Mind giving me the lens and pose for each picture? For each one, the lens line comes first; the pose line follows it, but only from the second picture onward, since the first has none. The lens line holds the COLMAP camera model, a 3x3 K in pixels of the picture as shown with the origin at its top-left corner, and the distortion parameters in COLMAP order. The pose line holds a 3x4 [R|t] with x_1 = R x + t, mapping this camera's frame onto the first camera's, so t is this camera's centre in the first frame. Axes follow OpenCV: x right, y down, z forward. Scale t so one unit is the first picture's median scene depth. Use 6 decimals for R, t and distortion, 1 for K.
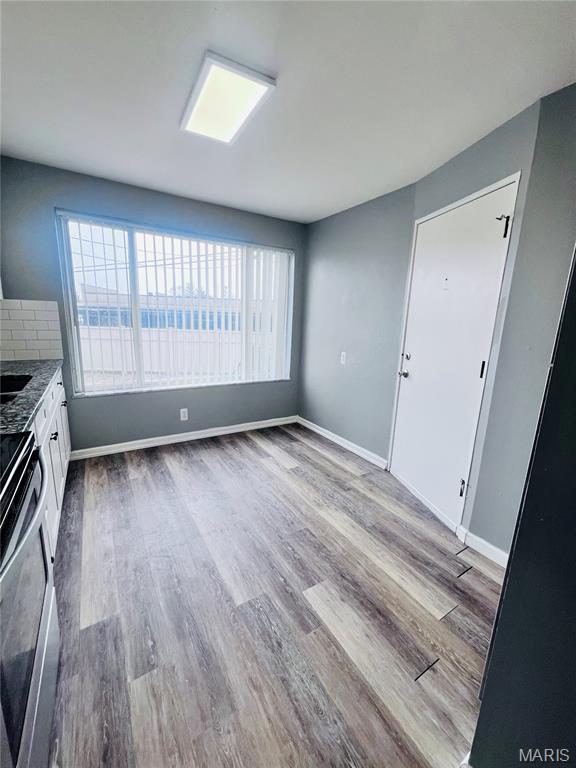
lens RADIAL K [[309.6, 0, 287.0], [0, 309.6, 382.4], [0, 0, 1]] dist [-0.001374, -0.000149]
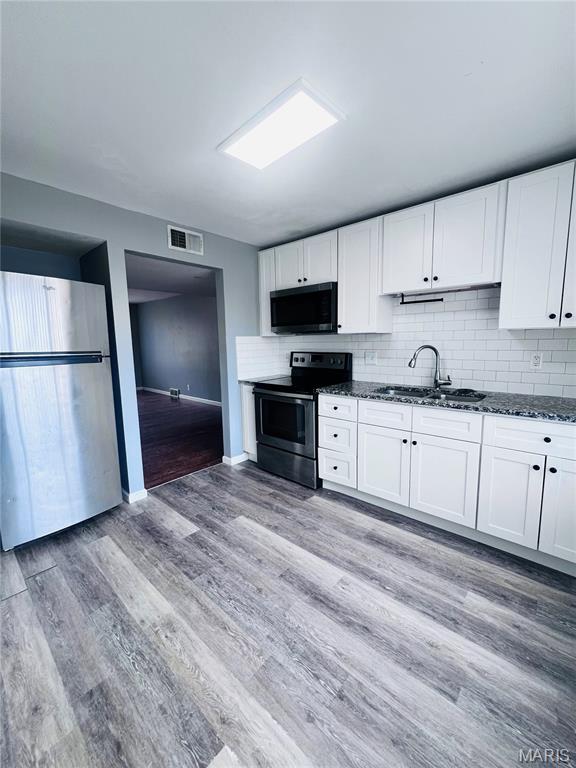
lens RADIAL K [[309.6, 0, 289.3], [0, 309.6, 381.9], [0, 0, 1]] dist [-0.001374, -0.000149]
pose [[-0.956655, 0.016145, -0.290775, 0.048082], [-0.078982, 0.946656, 0.312417, -0.362225], [0.280307, 0.321842, -0.904348, 1.741492]]
